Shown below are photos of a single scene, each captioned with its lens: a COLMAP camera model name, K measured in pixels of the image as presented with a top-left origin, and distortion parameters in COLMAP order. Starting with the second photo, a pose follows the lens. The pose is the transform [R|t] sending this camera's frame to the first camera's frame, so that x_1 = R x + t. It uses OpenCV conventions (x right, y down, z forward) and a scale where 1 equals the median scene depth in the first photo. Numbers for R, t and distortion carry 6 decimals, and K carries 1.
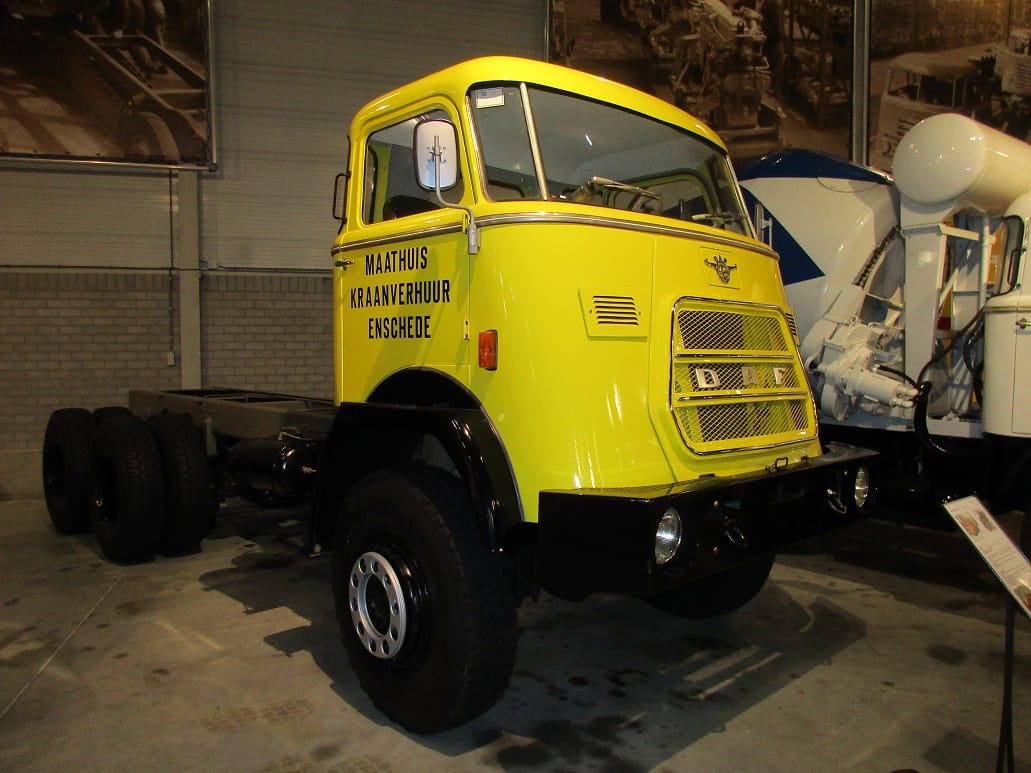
lens RADIAL K [[823.2, 0, 518.1], [0, 823.2, 383.6], [0, 0, 1]] dist [-0.007887, 0.022322]
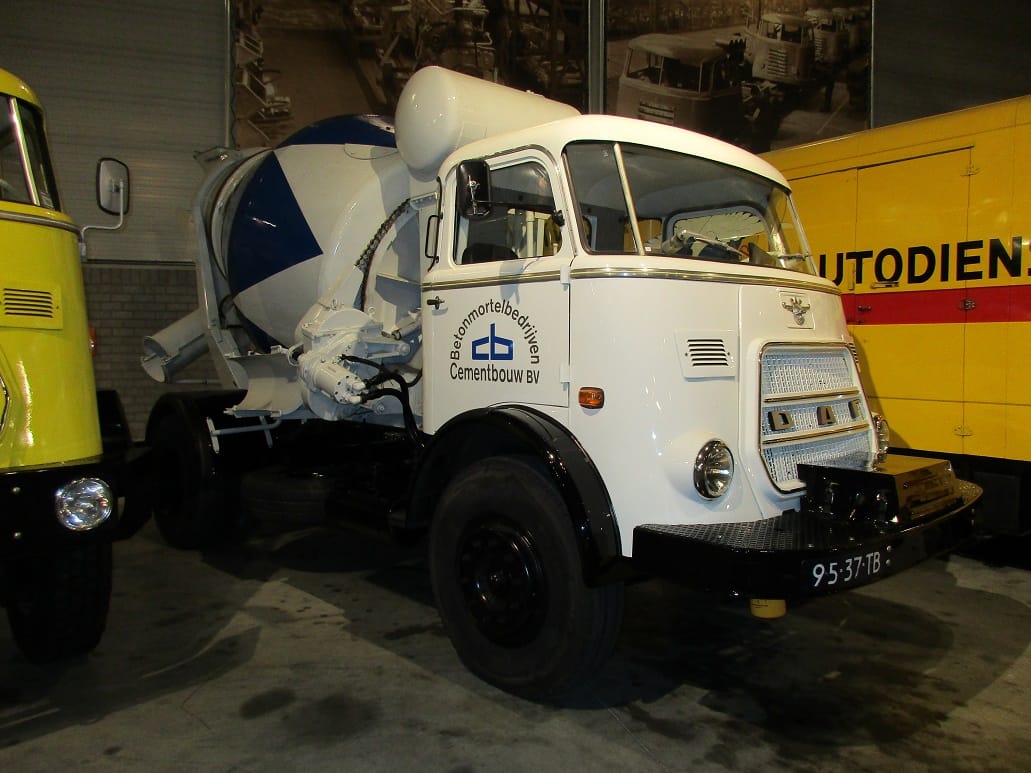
lens RADIAL K [[823.2, 0, 515.1], [0, 823.2, 385.2], [0, 0, 1]] dist [-0.007887, 0.022322]
pose [[0.997610, -0.007505, 0.068691, 0.273936], [0.007400, 0.999971, 0.001784, 0.004451], [-0.068702, -0.001271, 0.997636, 0.062578]]
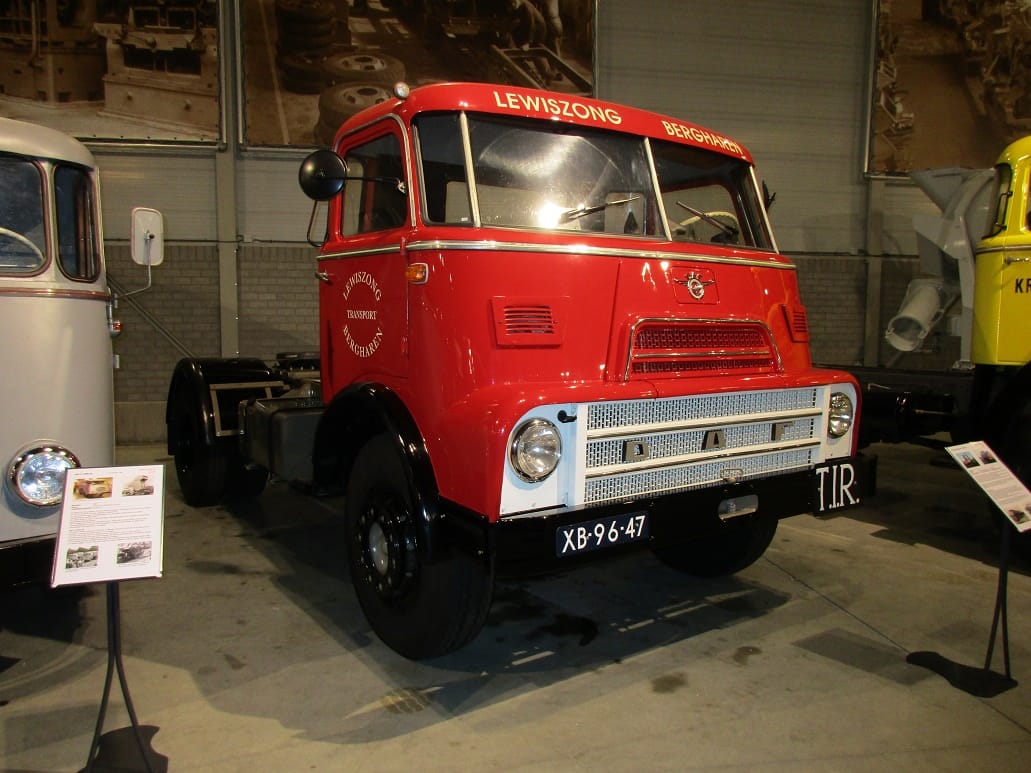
lens RADIAL K [[823.2, 0, 513.2], [0, 823.2, 386.0], [0, 0, 1]] dist [-0.007887, 0.022322]
pose [[0.994654, 0.022357, -0.100817, -0.308951], [-0.017905, 0.998833, 0.044854, 0.005960], [0.101702, -0.042809, 0.993893, -0.159034]]
